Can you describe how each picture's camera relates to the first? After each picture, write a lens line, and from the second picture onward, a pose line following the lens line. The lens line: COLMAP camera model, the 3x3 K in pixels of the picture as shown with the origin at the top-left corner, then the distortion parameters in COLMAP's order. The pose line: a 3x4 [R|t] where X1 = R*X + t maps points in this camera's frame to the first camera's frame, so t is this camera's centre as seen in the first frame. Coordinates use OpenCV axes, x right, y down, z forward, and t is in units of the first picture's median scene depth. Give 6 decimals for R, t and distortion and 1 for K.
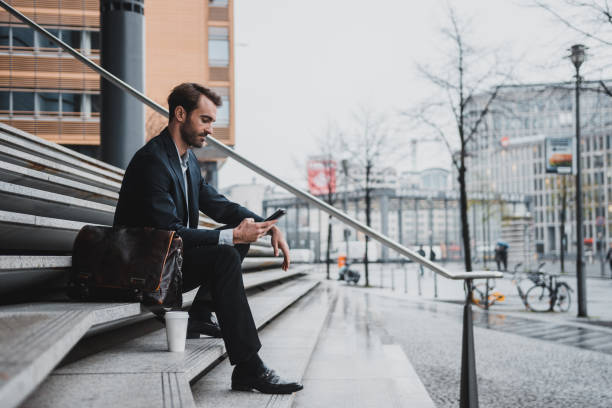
lens RADIAL K [[1002.4, 0, 306.0], [0, 1002.4, 204.0], [0, 0, 1]] dist [0.017453, 0.076694]
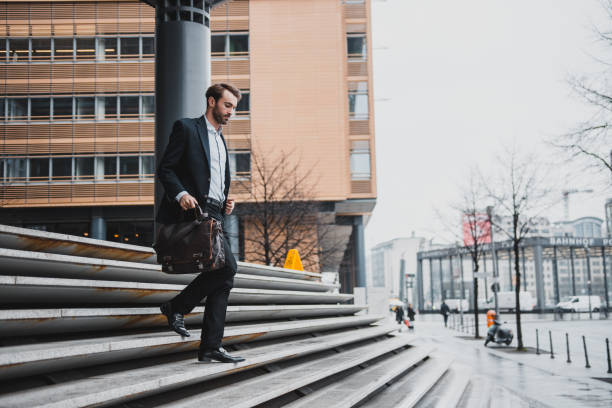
lens RADIAL K [[837.4, 0, 306.0], [0, 837.4, 204.0], [0, 0, 1]] dist [0.088007, -0.004579]
pose [[0.981326, -0.037582, -0.188647, 0.027541], [0.026032, 0.997653, -0.063335, -0.004166], [0.190585, 0.057241, 0.980000, 0.307396]]
